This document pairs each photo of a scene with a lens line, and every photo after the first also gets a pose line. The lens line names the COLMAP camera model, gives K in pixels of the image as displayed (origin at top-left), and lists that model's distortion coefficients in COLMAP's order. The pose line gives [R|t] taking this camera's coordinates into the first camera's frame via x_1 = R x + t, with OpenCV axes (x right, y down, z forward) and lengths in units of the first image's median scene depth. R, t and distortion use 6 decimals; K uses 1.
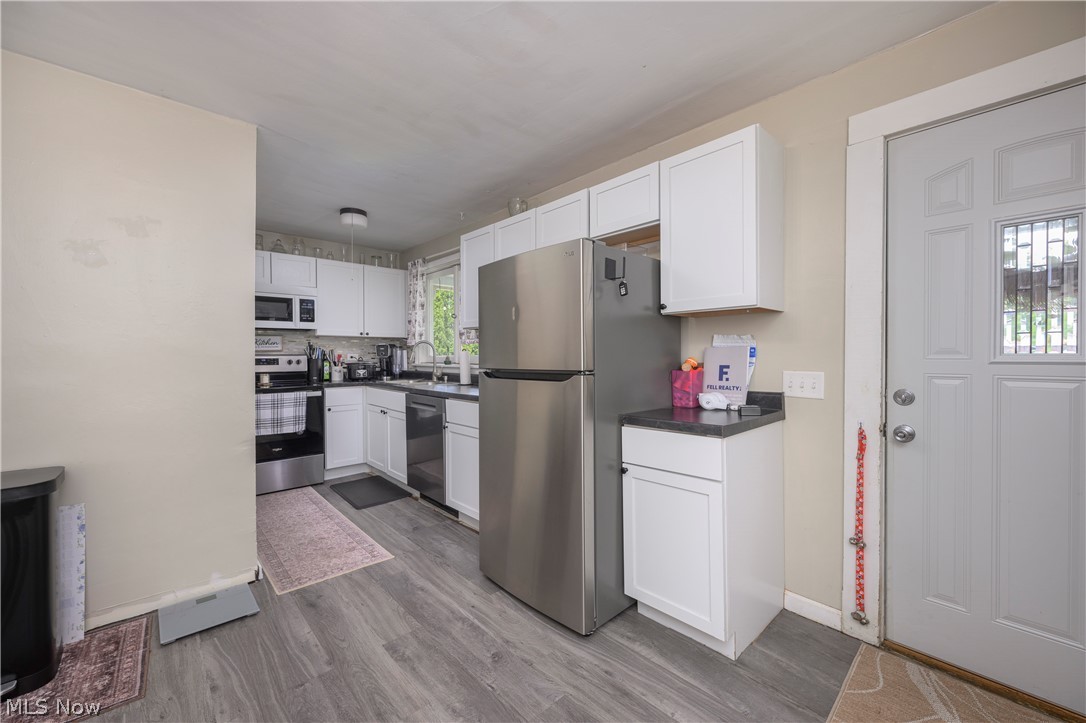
lens RADIAL K [[446.4, 0, 550.1], [0, 446.4, 358.6], [0, 0, 1]] dist [0.003195, -0.000024]
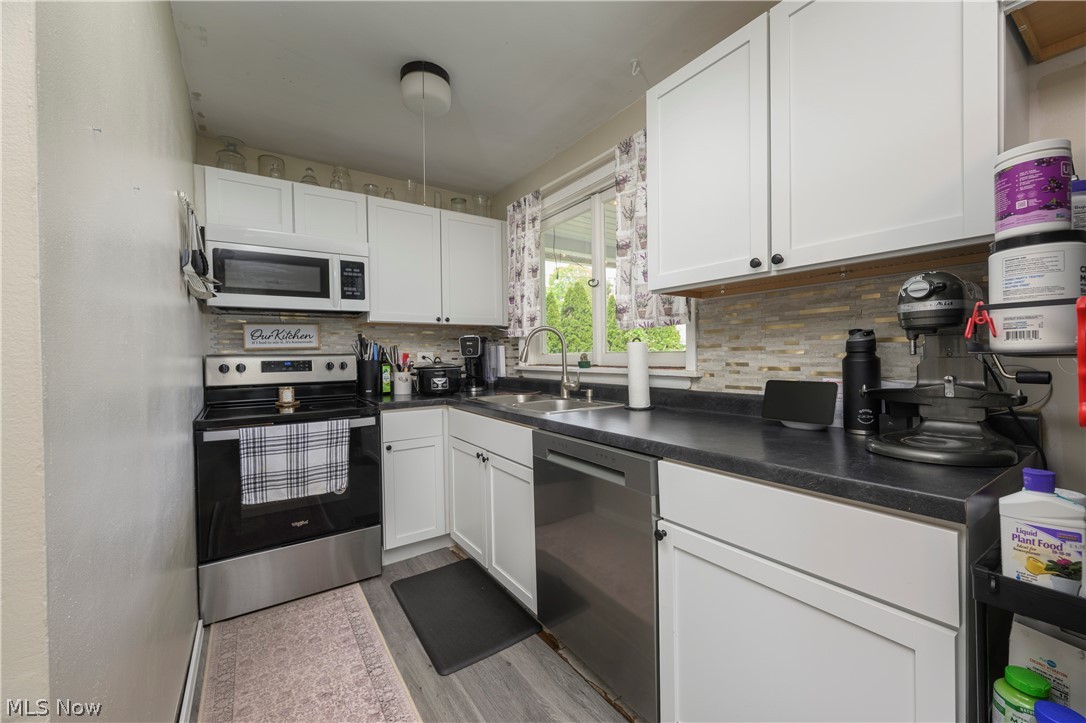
lens RADIAL K [[446.4, 0, 550.1], [0, 446.4, 358.6], [0, 0, 1]] dist [0.003195, -0.000024]
pose [[0.990374, -0.011380, -0.137945, -0.194628], [0.011442, 0.999934, -0.000347, 0.000926], [0.137940, -0.001235, 0.990440, 0.430420]]
